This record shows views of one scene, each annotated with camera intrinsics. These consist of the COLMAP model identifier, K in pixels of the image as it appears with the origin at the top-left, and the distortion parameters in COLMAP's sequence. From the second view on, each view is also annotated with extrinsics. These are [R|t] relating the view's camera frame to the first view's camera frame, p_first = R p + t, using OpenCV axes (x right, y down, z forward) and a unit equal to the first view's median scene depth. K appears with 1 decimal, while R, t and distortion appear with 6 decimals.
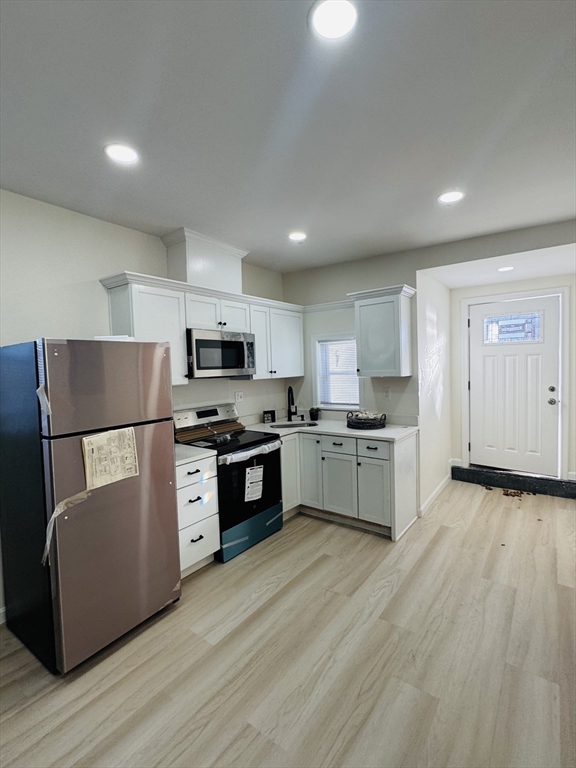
lens RADIAL K [[353.9, 0, 285.9], [0, 353.9, 380.8], [0, 0, 1]] dist [-0.002251, 0.000311]
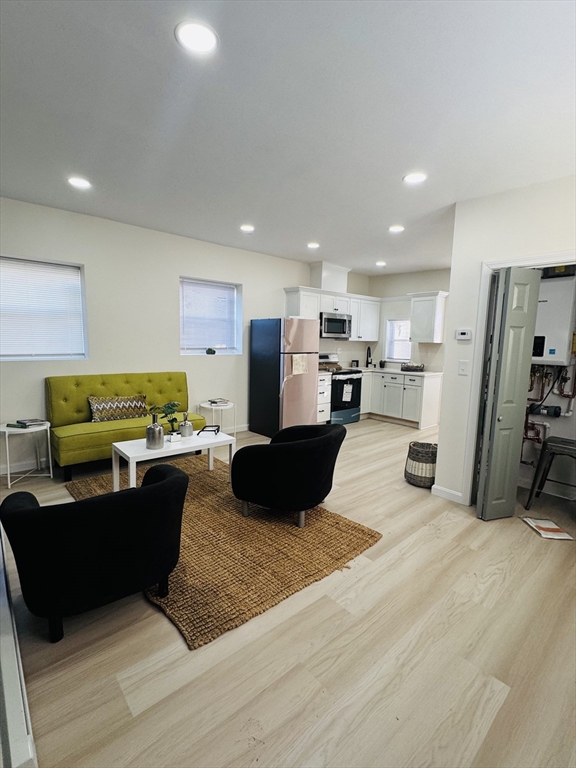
lens RADIAL K [[354.4, 0, 287.8], [0, 354.4, 386.8], [0, 0, 1]] dist [-0.003150, -0.000737]
pose [[0.979645, 0.075226, -0.186109, -0.045872], [-0.057457, 0.993417, 0.099104, 0.073130], [0.192339, -0.086394, 0.977518, -0.891791]]
